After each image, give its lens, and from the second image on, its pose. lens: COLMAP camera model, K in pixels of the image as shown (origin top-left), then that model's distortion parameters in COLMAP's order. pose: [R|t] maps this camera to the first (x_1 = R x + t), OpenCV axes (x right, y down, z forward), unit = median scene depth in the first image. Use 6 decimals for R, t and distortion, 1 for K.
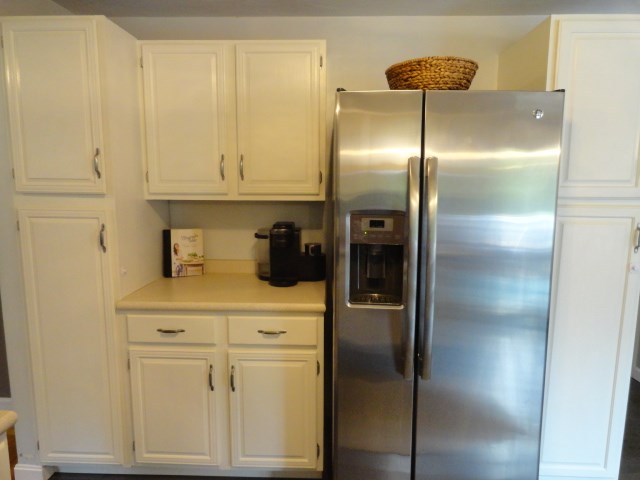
lens RADIAL K [[468.4, 0, 317.5], [0, 468.4, 254.8], [0, 0, 1]] dist [0.063802, -0.001181]
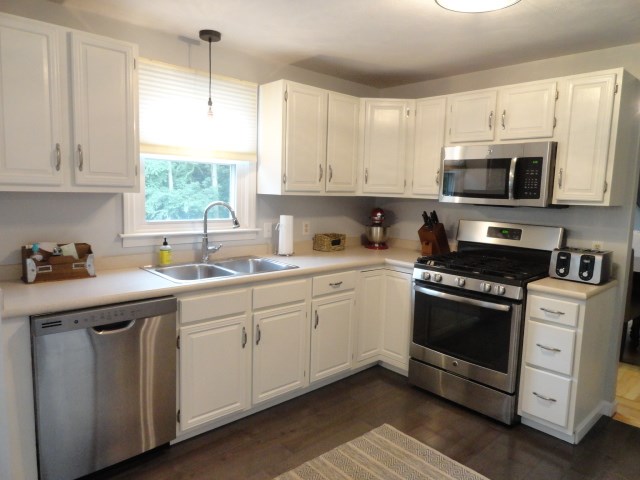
lens RADIAL K [[439.7, 0, 319.7], [0, 439.7, 240.5], [0, 0, 1]] dist [0.003994, 0.001704]
pose [[0.689670, -0.067379, 0.720983, -0.904118], [0.071675, 0.997124, 0.024624, -0.009392], [-0.720568, 0.034694, 0.692516, 0.046303]]
